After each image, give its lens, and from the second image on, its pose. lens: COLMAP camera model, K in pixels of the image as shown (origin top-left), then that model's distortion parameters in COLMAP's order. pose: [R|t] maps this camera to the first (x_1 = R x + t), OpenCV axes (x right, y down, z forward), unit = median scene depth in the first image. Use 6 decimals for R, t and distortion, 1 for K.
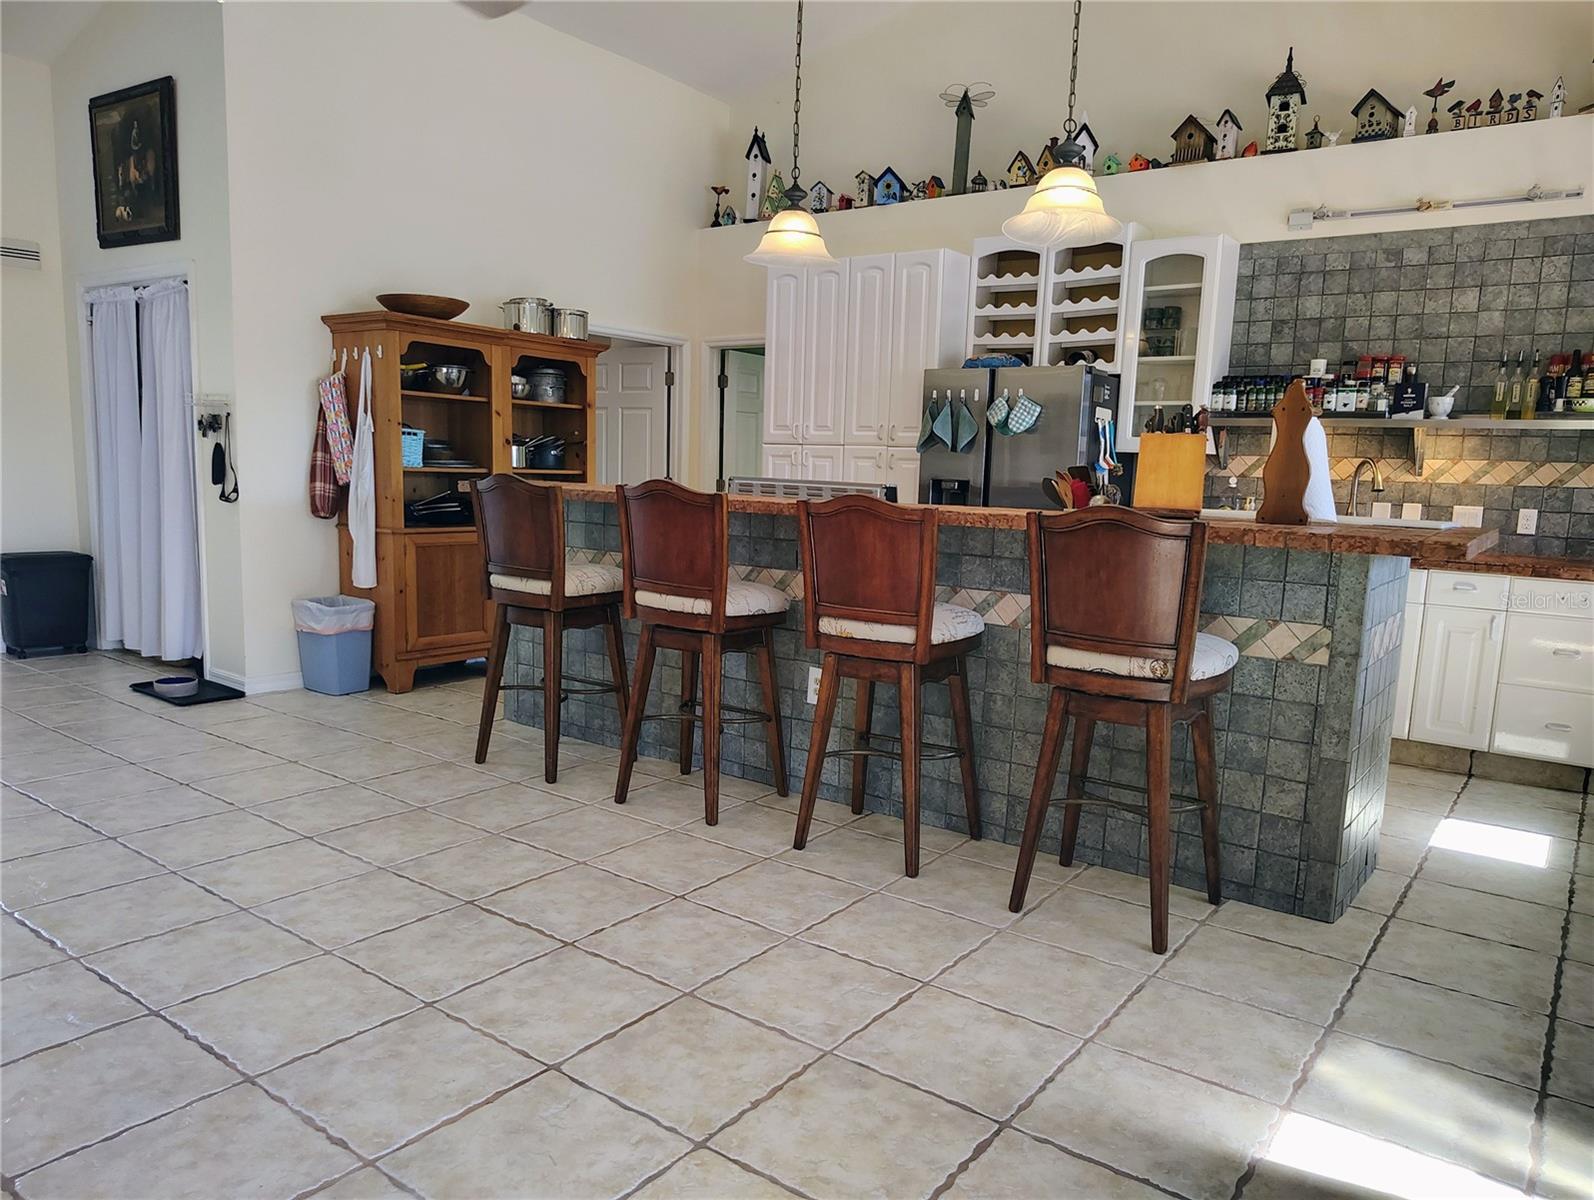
lens RADIAL K [[1099.8, 0, 798.9], [0, 1099.8, 612.7], [0, 0, 1]] dist [0.048269, -0.065324]
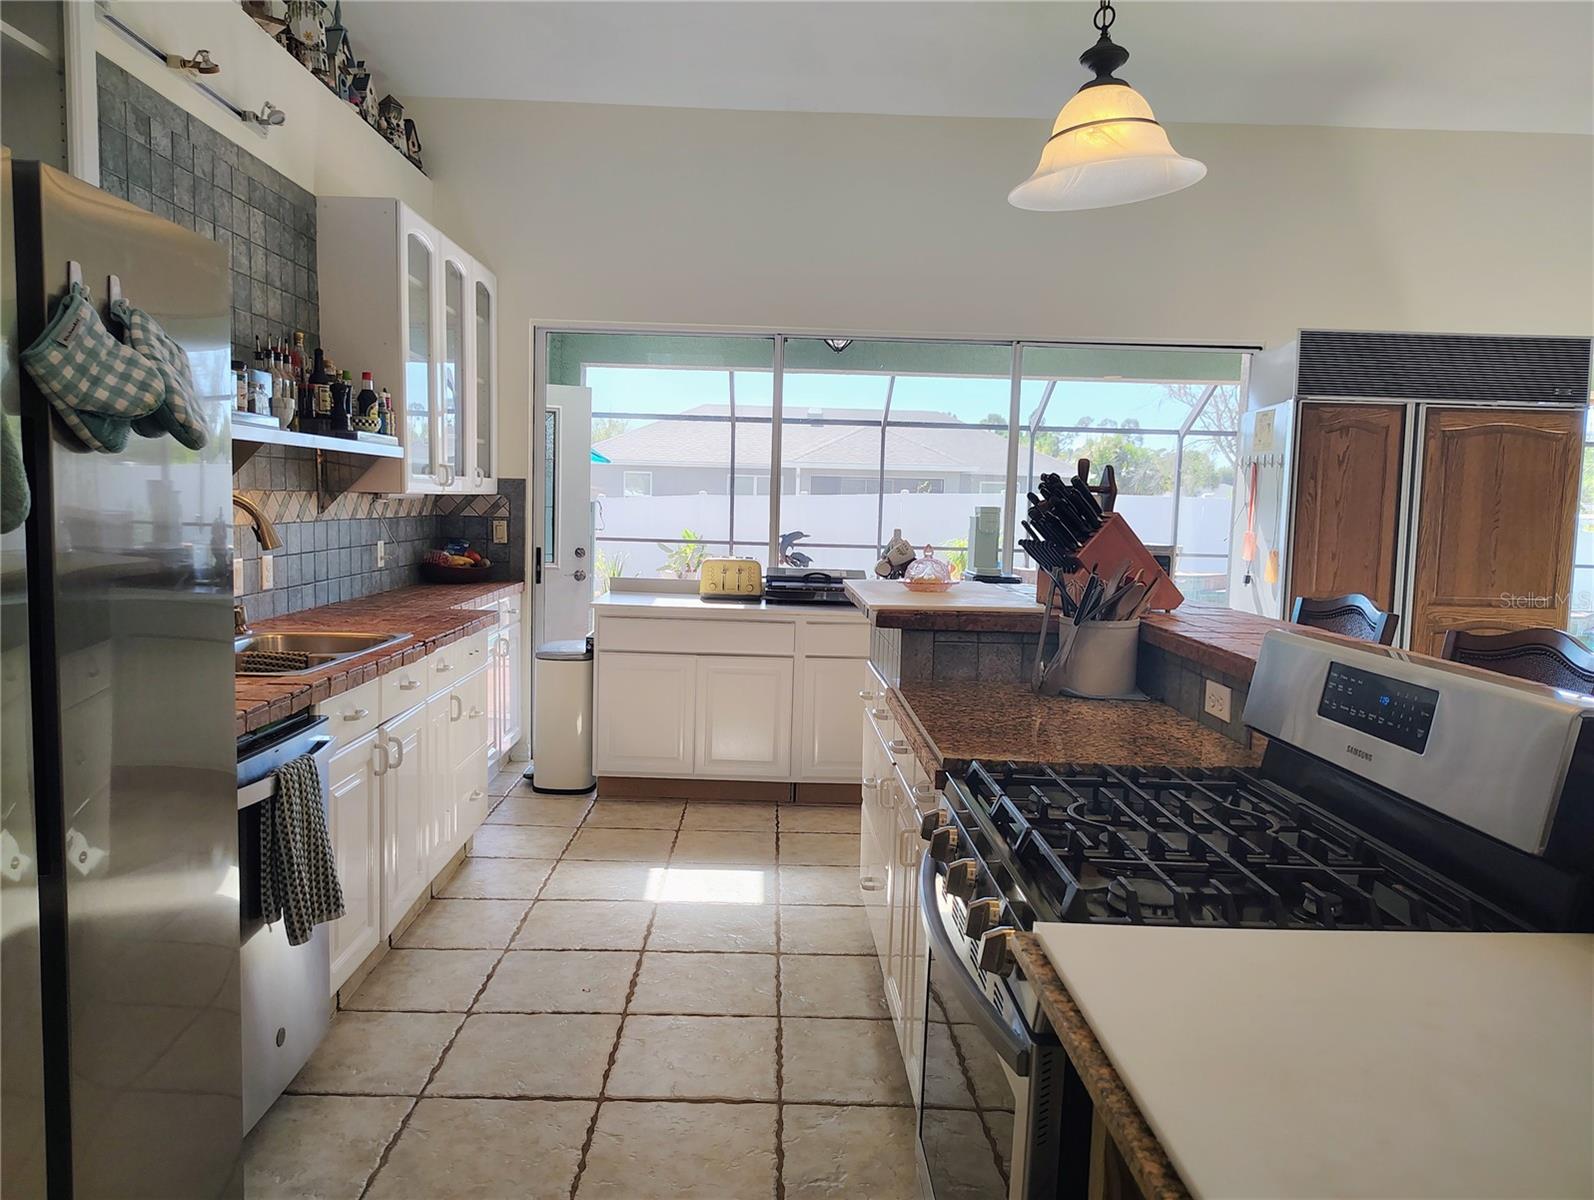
lens RADIAL K [[1105.3, 0, 795.2], [0, 1105.3, 606.0], [0, 0, 1]] dist [0.036901, -0.039913]
pose [[-0.614199, -0.126922, 0.778877, -0.122164], [0.056291, 0.977421, 0.203665, -0.174949], [-0.787141, 0.168935, -0.593187, 1.070443]]
